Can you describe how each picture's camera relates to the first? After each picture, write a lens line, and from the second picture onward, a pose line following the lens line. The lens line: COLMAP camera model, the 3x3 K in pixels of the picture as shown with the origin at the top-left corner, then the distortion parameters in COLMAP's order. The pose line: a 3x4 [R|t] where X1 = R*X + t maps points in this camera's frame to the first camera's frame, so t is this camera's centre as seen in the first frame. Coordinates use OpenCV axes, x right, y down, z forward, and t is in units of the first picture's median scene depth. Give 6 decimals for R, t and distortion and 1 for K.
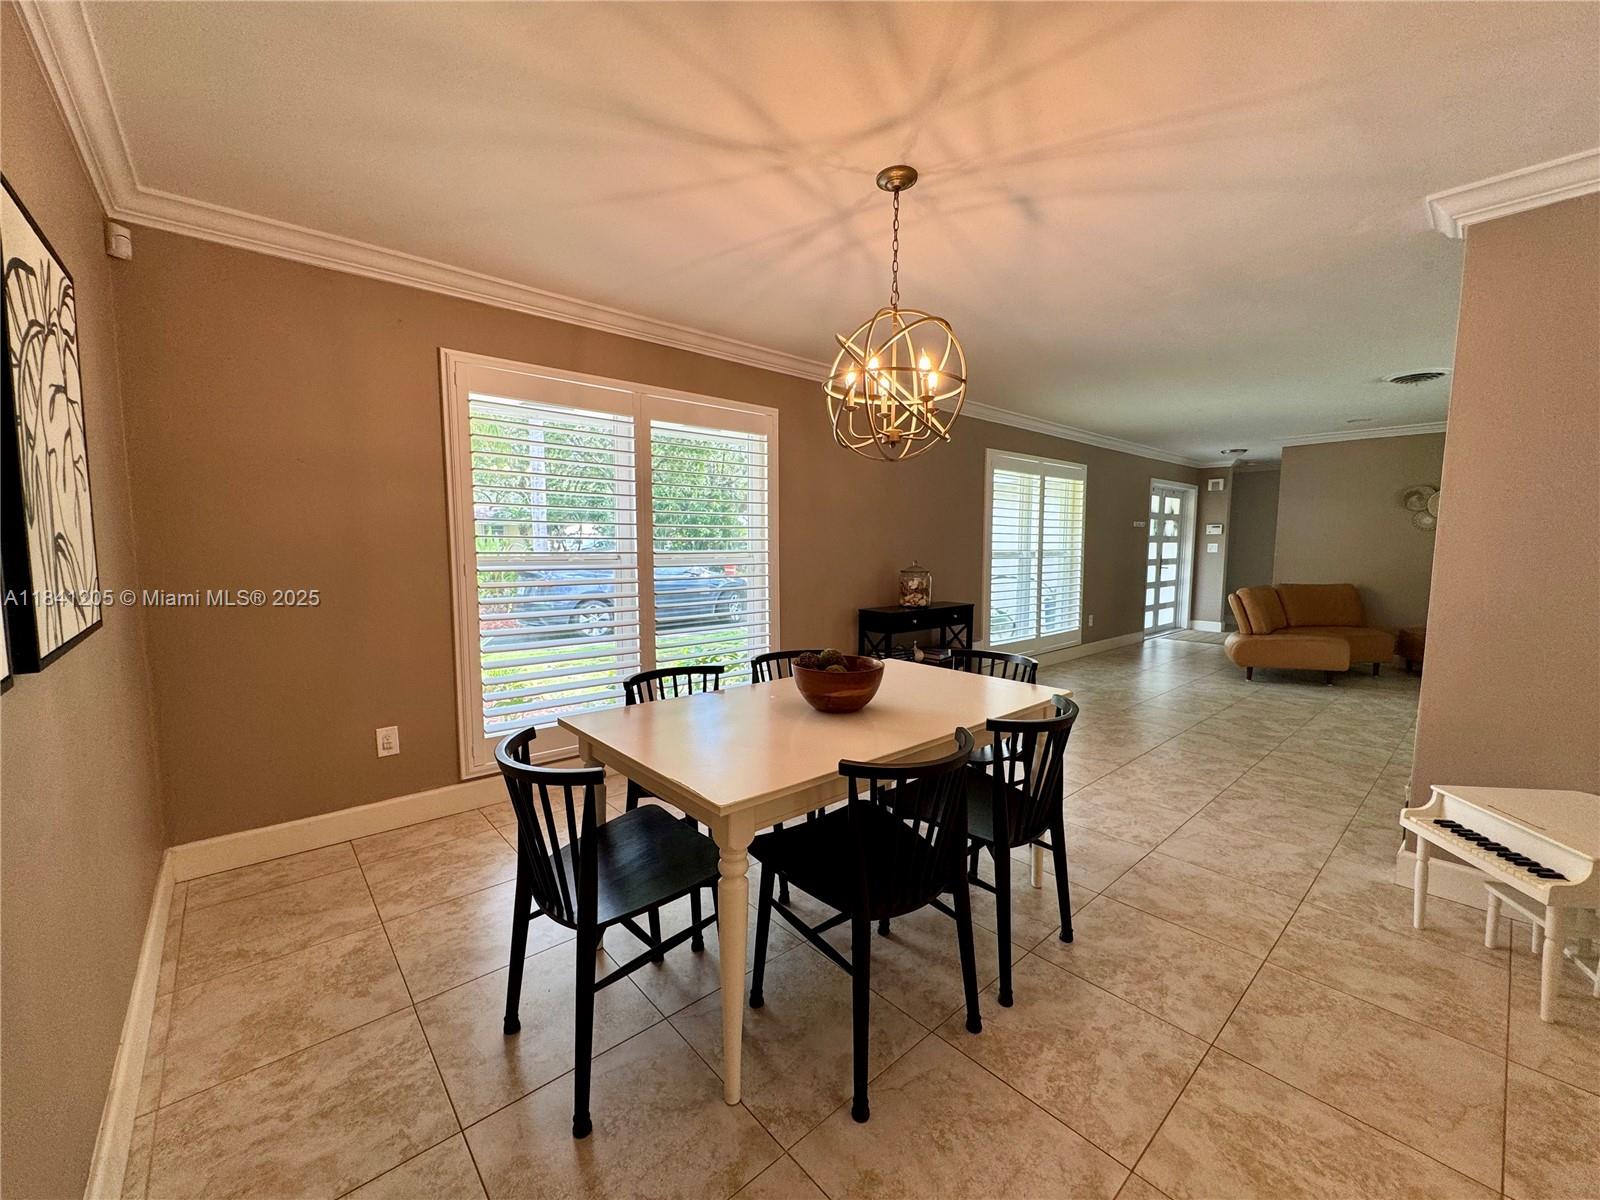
lens RADIAL K [[637.1, 0, 796.8], [0, 637.1, 600.7], [0, 0, 1]] dist [-0.002150, 0.001510]
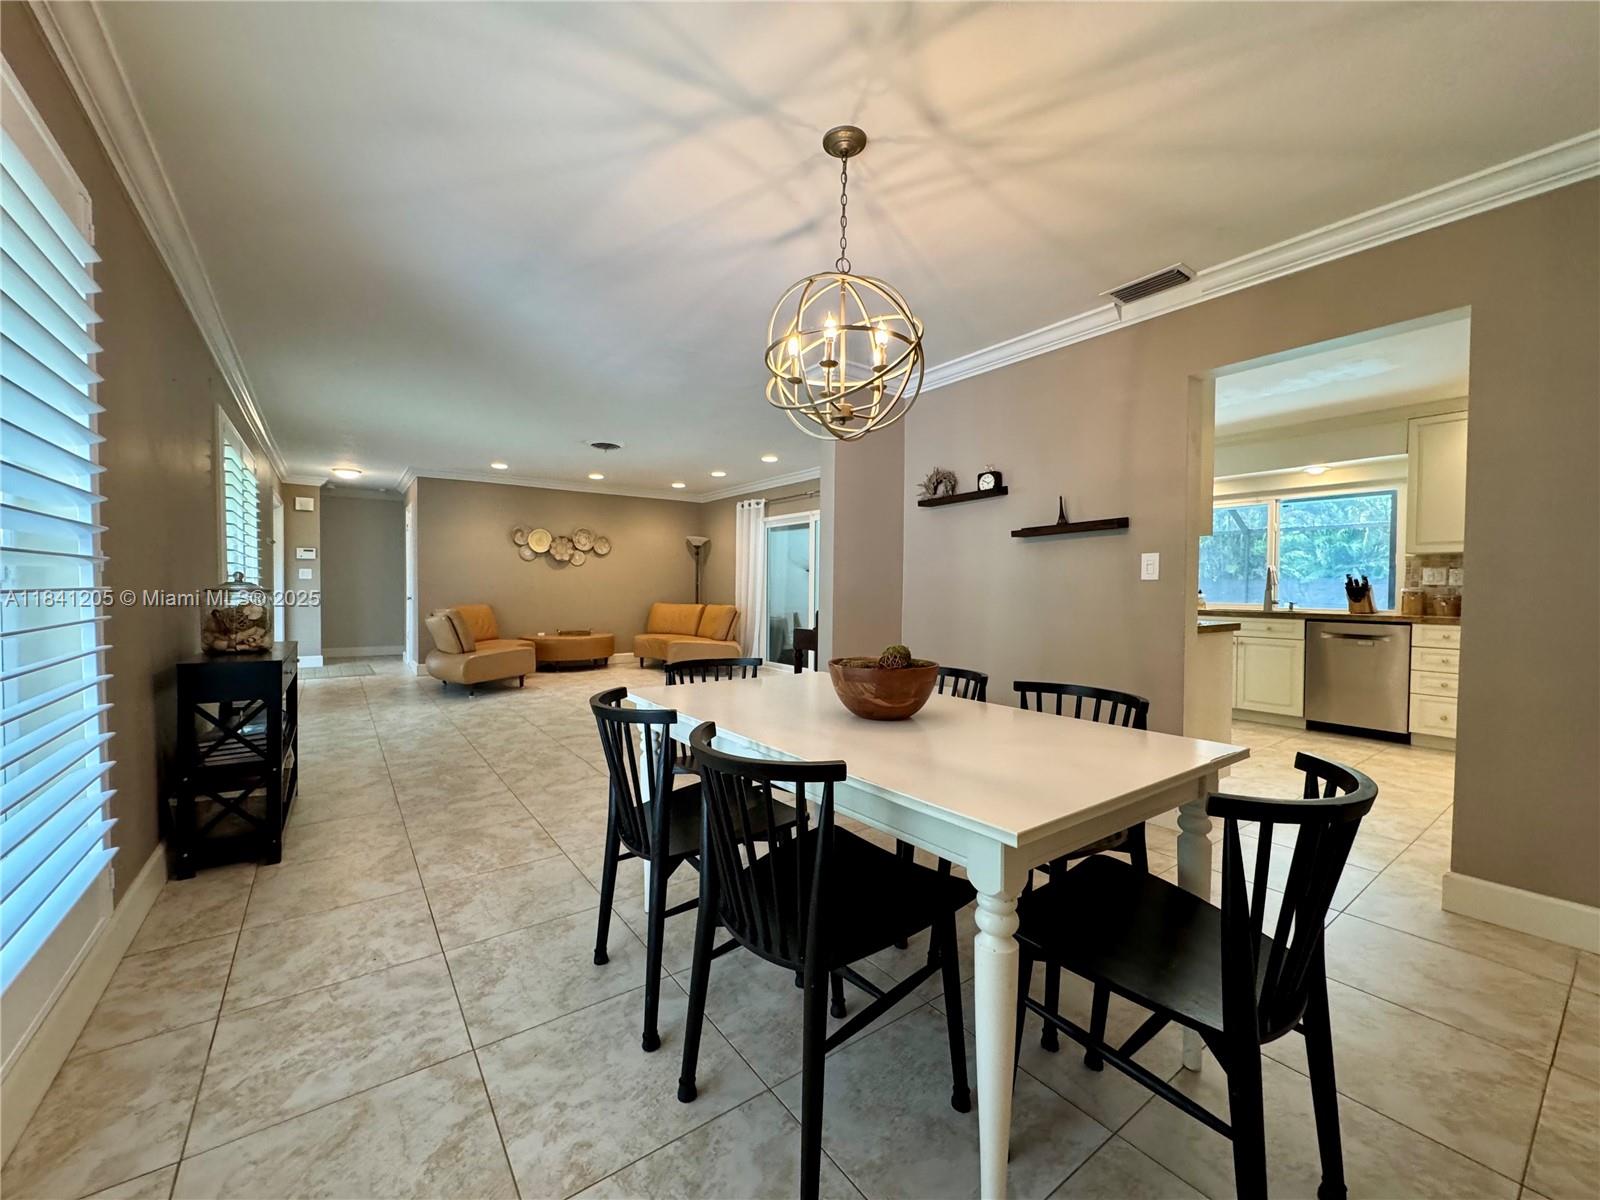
lens RADIAL K [[637.1, 0, 796.2], [0, 637.1, 597.2], [0, 0, 1]] dist [-0.002150, 0.001510]
pose [[0.092651, -0.019447, 0.995509, -0.708975], [0.083377, 0.996449, 0.011705, -0.009144], [-0.992202, 0.081918, 0.093944, 0.922165]]
